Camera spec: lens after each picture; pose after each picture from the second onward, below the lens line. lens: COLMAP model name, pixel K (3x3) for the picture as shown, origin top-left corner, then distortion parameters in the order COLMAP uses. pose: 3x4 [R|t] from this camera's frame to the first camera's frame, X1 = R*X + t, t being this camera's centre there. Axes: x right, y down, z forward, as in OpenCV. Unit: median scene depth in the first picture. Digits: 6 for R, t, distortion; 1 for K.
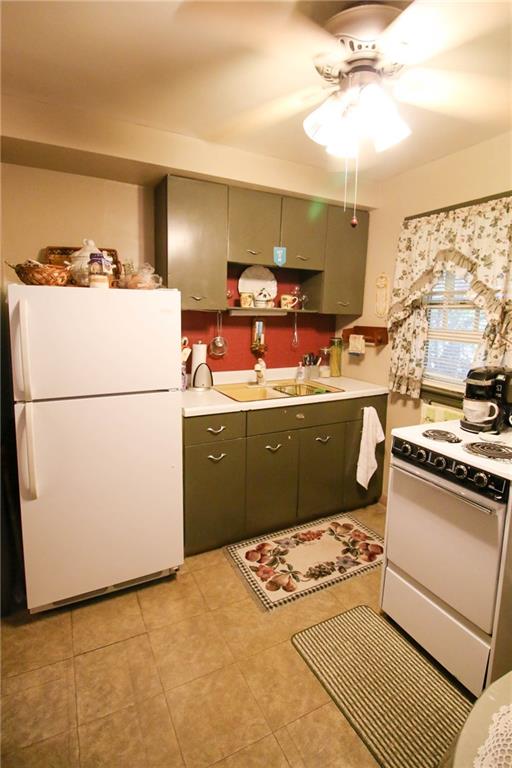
lens RADIAL K [[363.0, 0, 254.7], [0, 363.0, 379.9], [0, 0, 1]] dist [-0.034004, -0.001031]
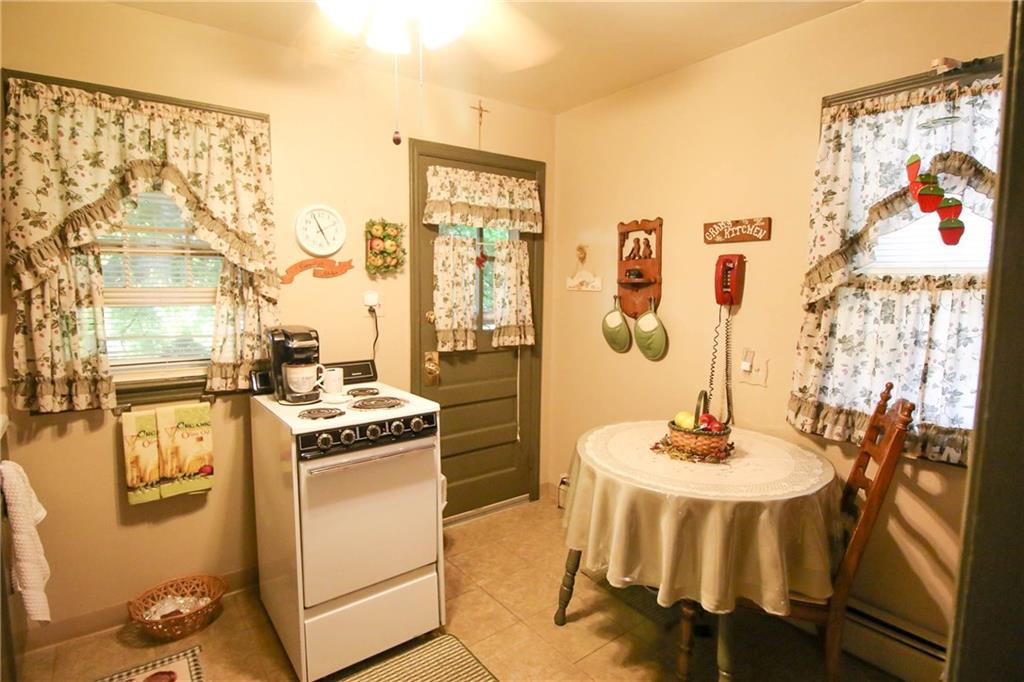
lens RADIAL K [[527.9, 0, 510.7], [0, 527.9, 343.8], [0, 0, 1]] dist [0.001925, -0.000099]
pose [[-0.156880, -0.135816, 0.978234, -0.524178], [0.171065, 0.971791, 0.162355, -0.088448], [-0.972690, 0.192812, -0.129221, 0.545732]]
